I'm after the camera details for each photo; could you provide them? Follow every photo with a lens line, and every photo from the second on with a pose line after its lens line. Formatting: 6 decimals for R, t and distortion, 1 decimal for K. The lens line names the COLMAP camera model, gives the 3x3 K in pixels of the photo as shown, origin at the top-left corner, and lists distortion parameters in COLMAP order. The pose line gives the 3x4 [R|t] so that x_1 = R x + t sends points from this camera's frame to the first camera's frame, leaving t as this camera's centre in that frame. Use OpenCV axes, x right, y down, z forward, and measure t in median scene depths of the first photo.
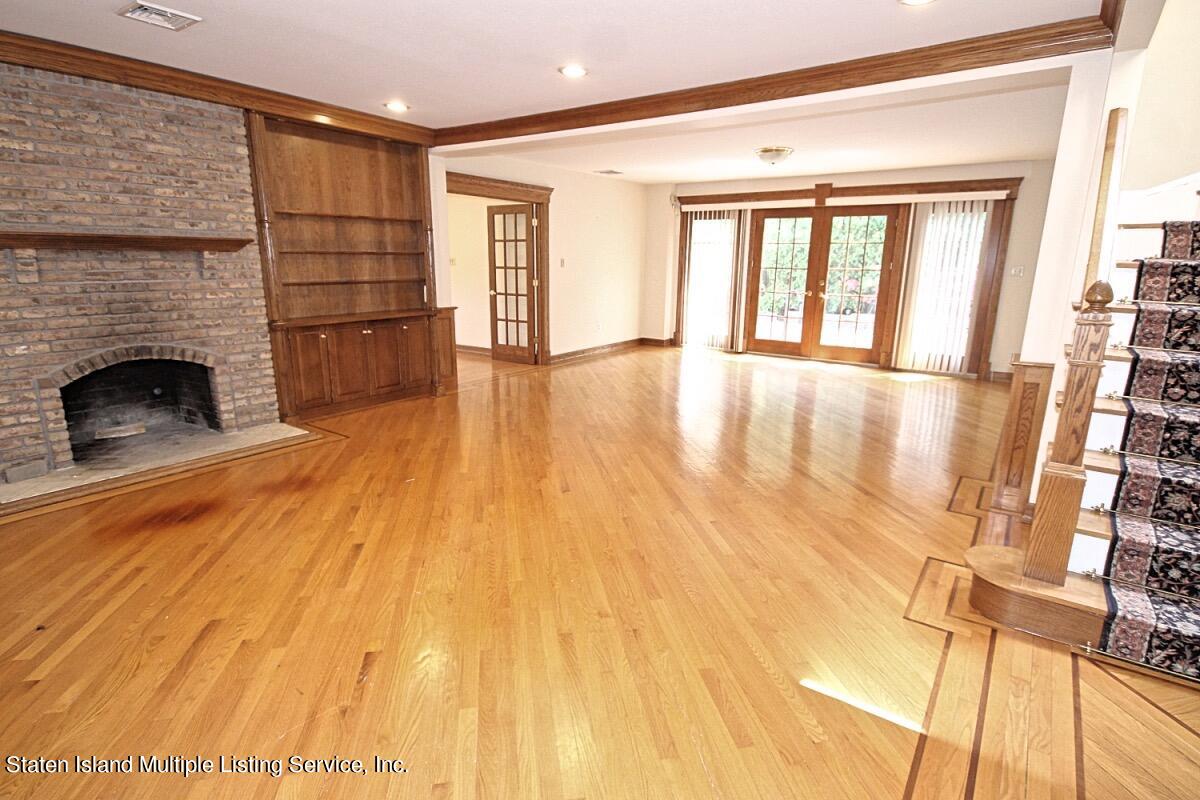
lens RADIAL K [[595.0, 0, 600.0], [0, 595.0, 400.0], [0, 0, 1]] dist [0.002487, -0.001061]
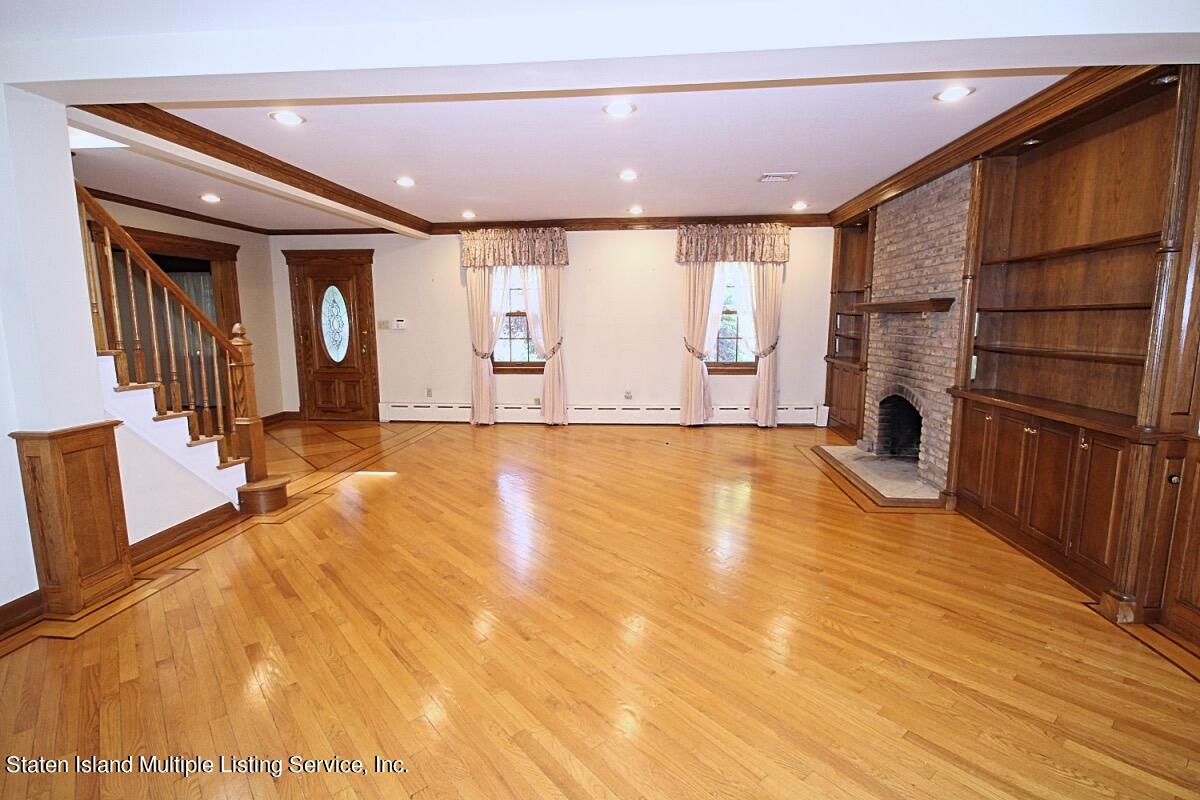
lens RADIAL K [[562.0, 0, 600.0], [0, 562.0, 400.0], [0, 0, 1]] dist [0.003944, -0.008240]
pose [[-0.868132, 0.060913, -0.492581, 0.399260], [-0.121938, 0.935848, 0.330634, -0.388659], [0.481121, 0.347098, -0.805012, 1.696222]]
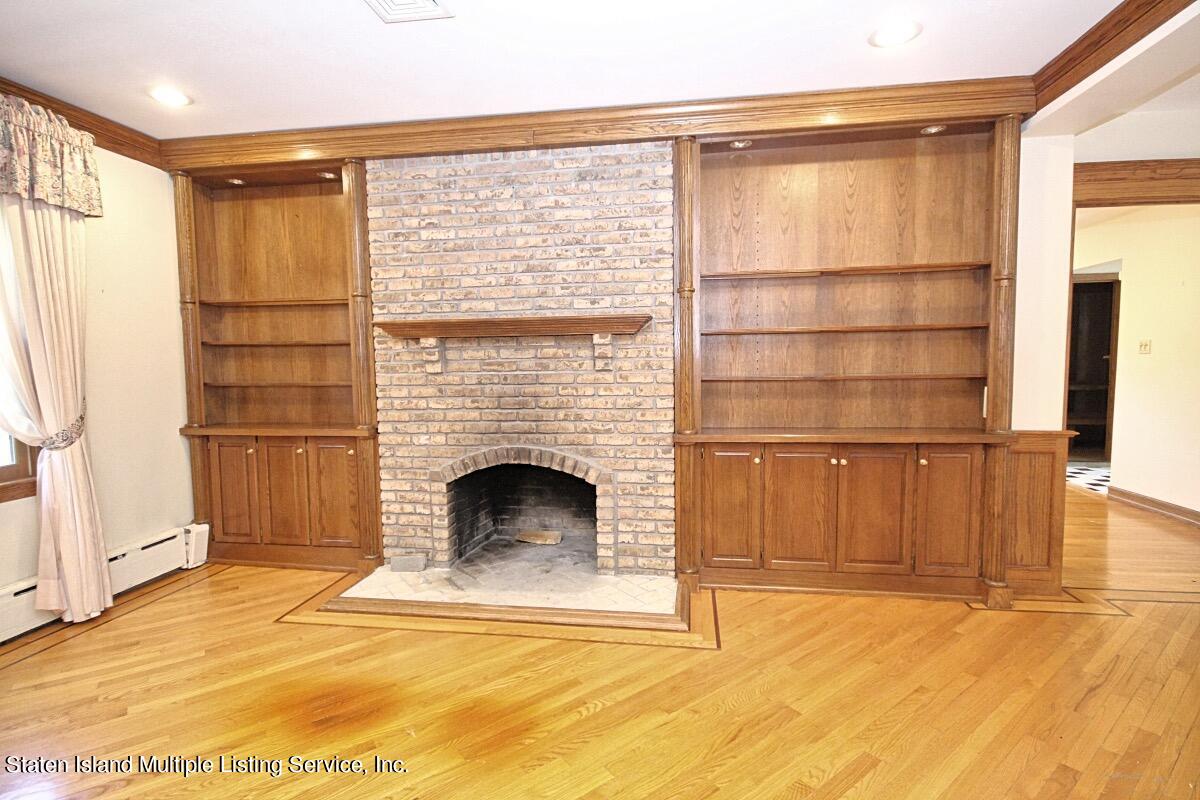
lens RADIAL K [[595.0, 0, 600.0], [0, 595.0, 400.0], [0, 0, 1]] dist [0.002487, -0.001061]
pose [[0.452659, 0.050573, -0.890248, 0.023480], [-0.186871, 0.981600, -0.039255, -0.146481], [0.871882, 0.184131, 0.453781, 0.712256]]
